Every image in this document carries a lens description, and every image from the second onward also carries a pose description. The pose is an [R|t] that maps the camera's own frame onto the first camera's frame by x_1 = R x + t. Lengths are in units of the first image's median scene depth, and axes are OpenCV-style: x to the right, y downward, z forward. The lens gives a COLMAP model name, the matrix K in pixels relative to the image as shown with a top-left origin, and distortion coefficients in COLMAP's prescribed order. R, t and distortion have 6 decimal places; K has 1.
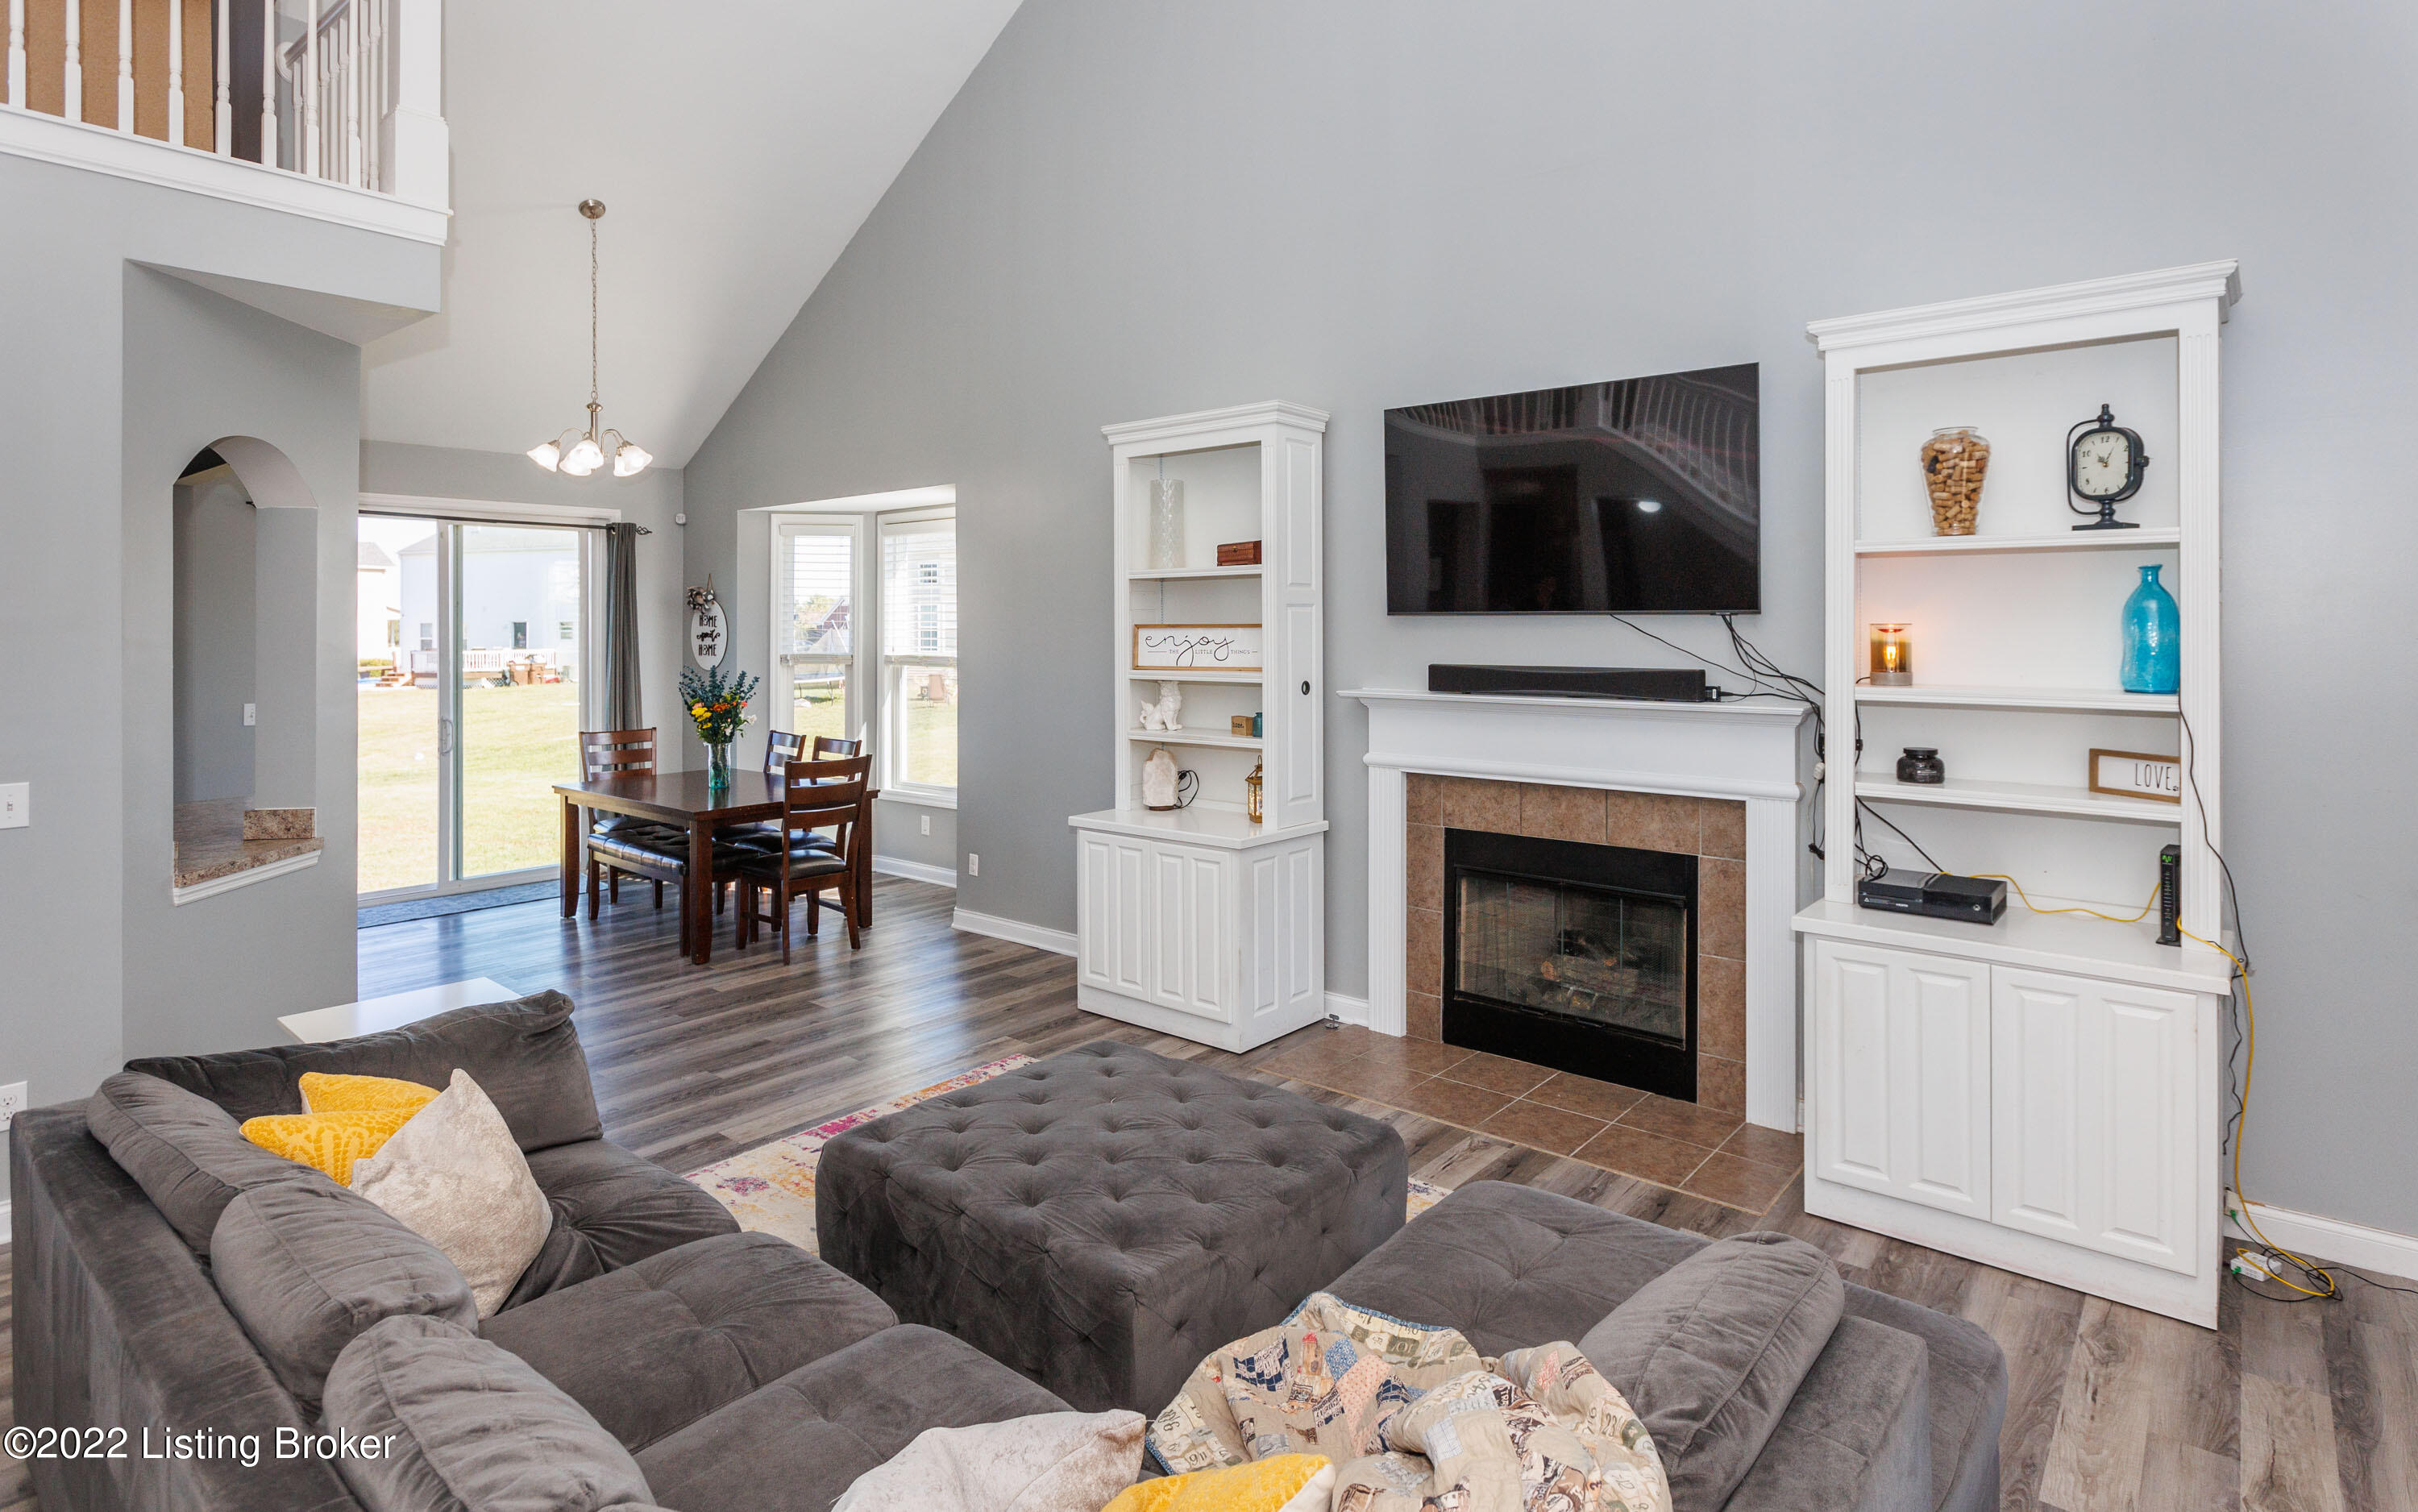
lens RADIAL K [[1234.2, 0, 1208.7], [0, 1234.2, 634.2], [0, 0, 1]] dist [0.002479, 0.000420]
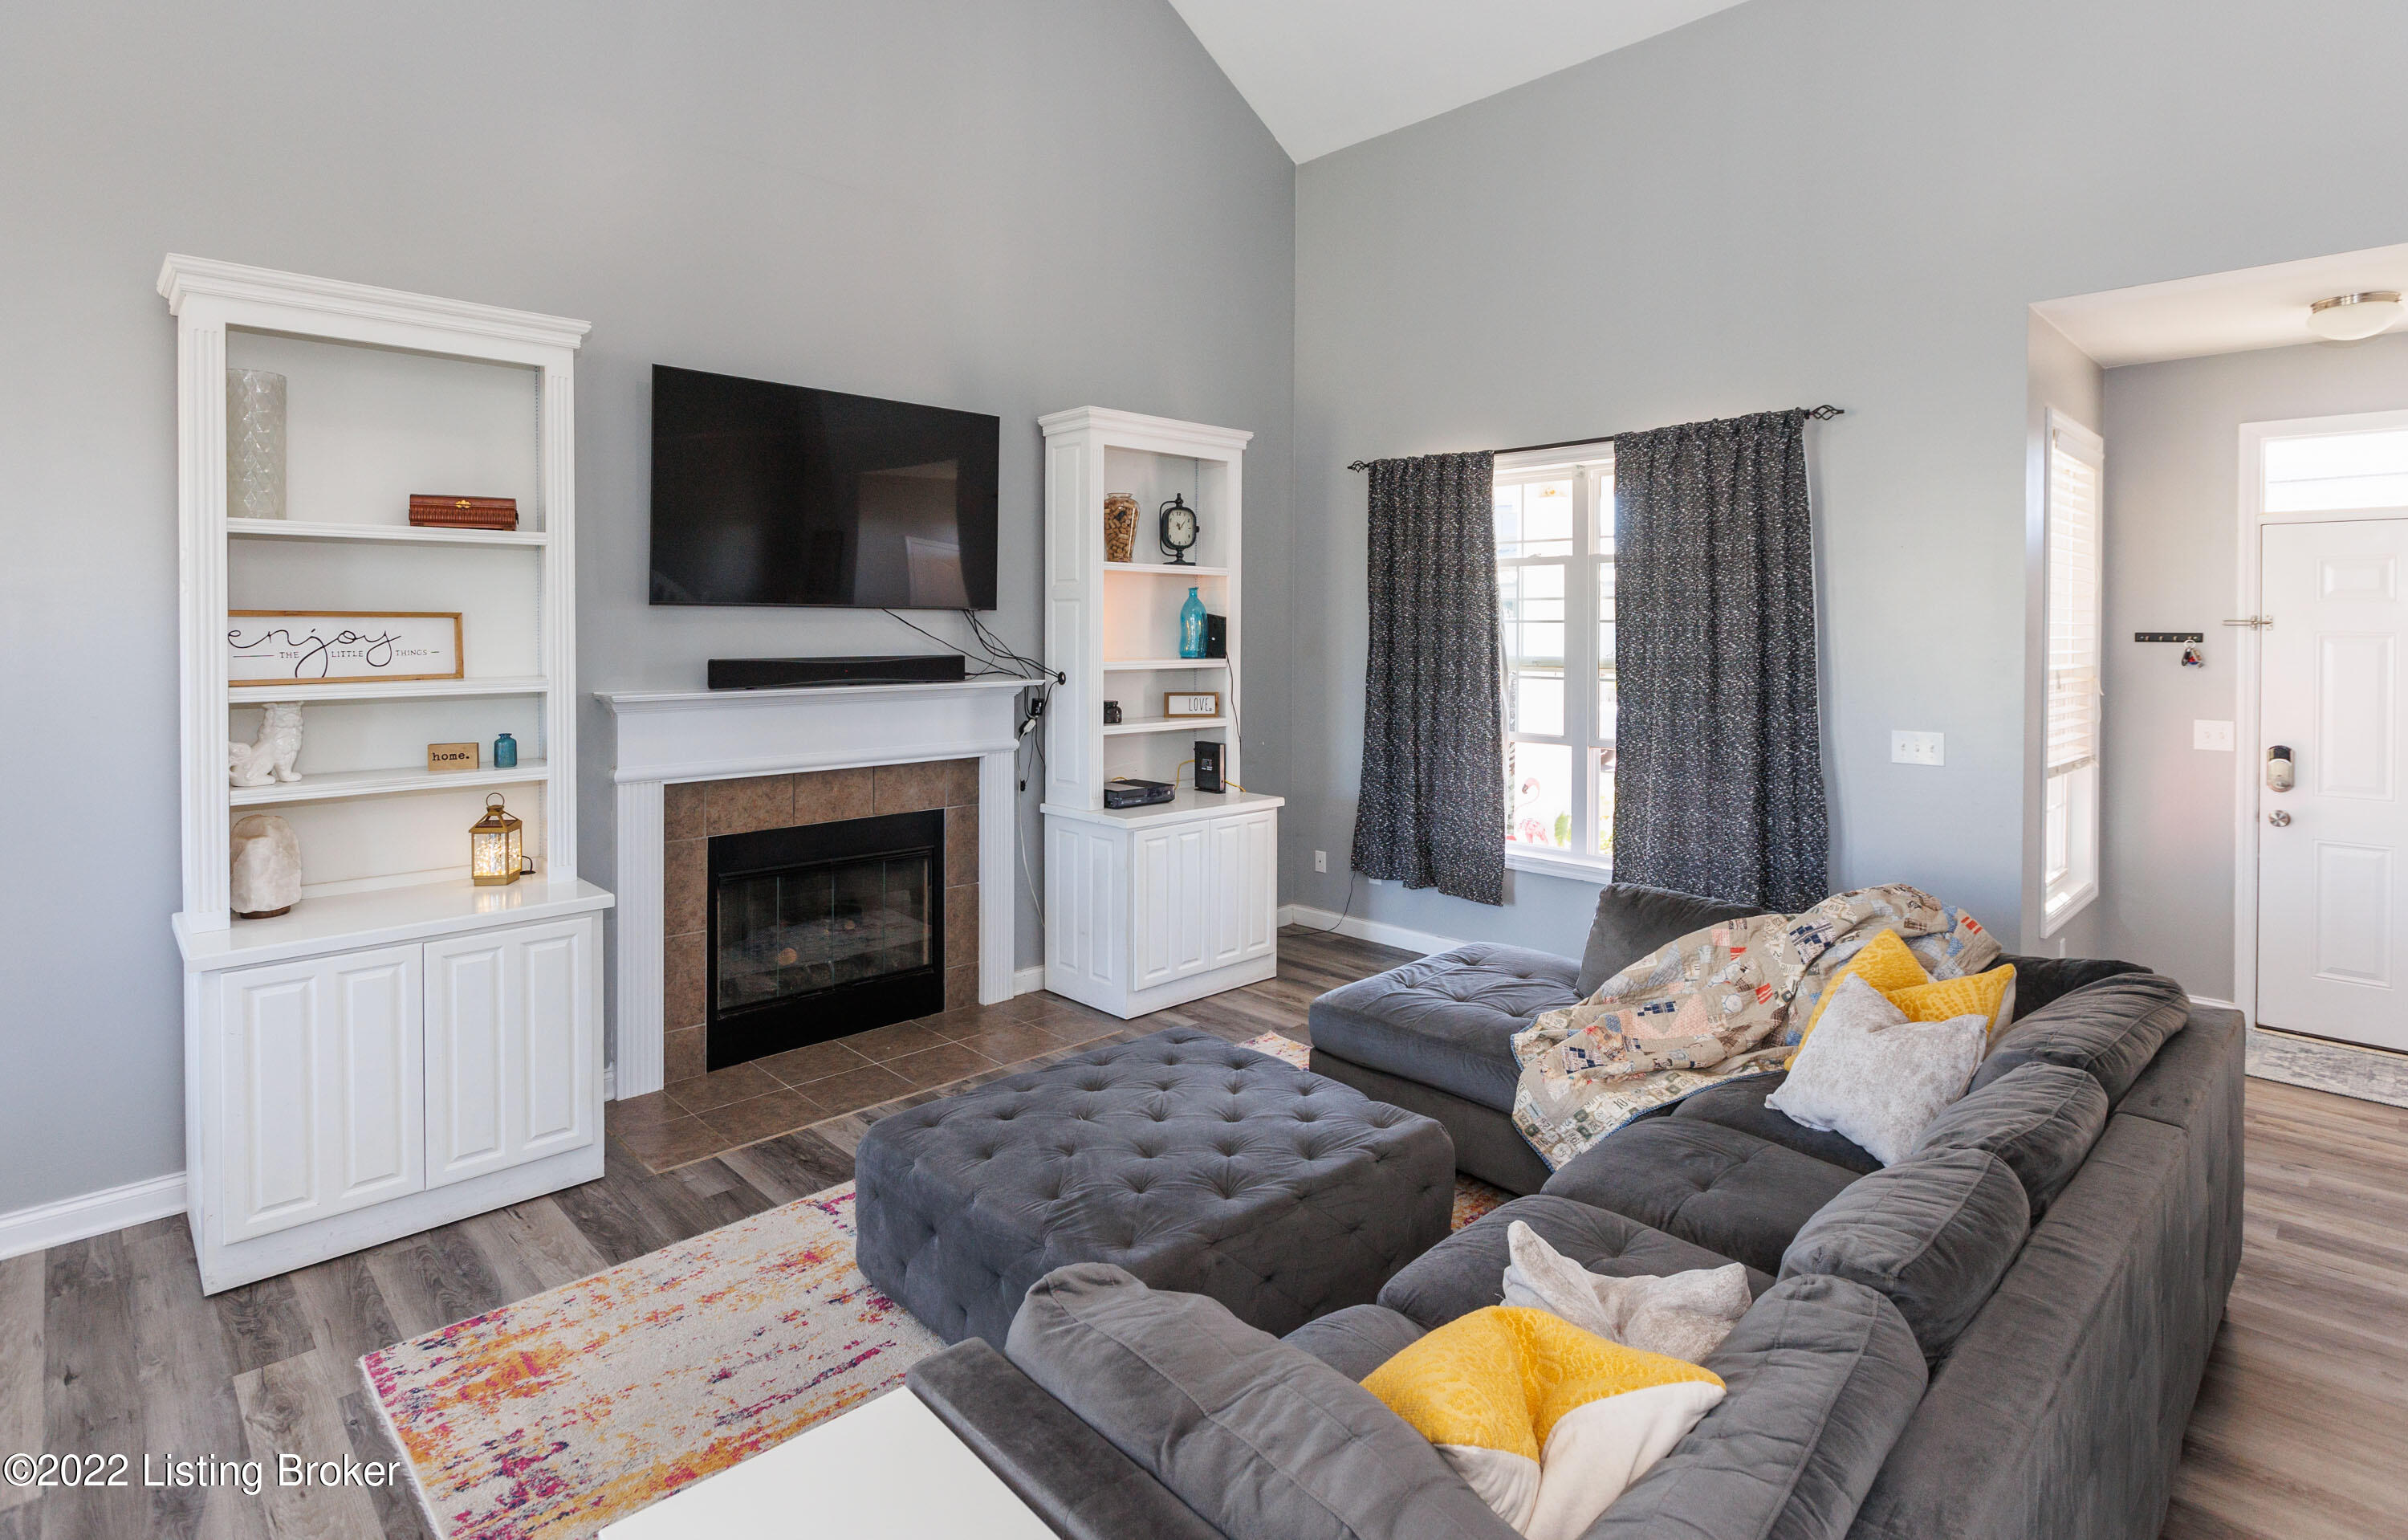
lens RADIAL K [[1194.9, 0, 1204.5], [0, 1194.9, 638.2], [0, 0, 1]] dist [-0.002194, 0.000009]
pose [[0.107627, -0.012229, 0.994116, -0.662977], [-0.000243, 0.999924, 0.012327, -0.002162], [-0.994191, -0.001568, 0.107616, 0.551328]]
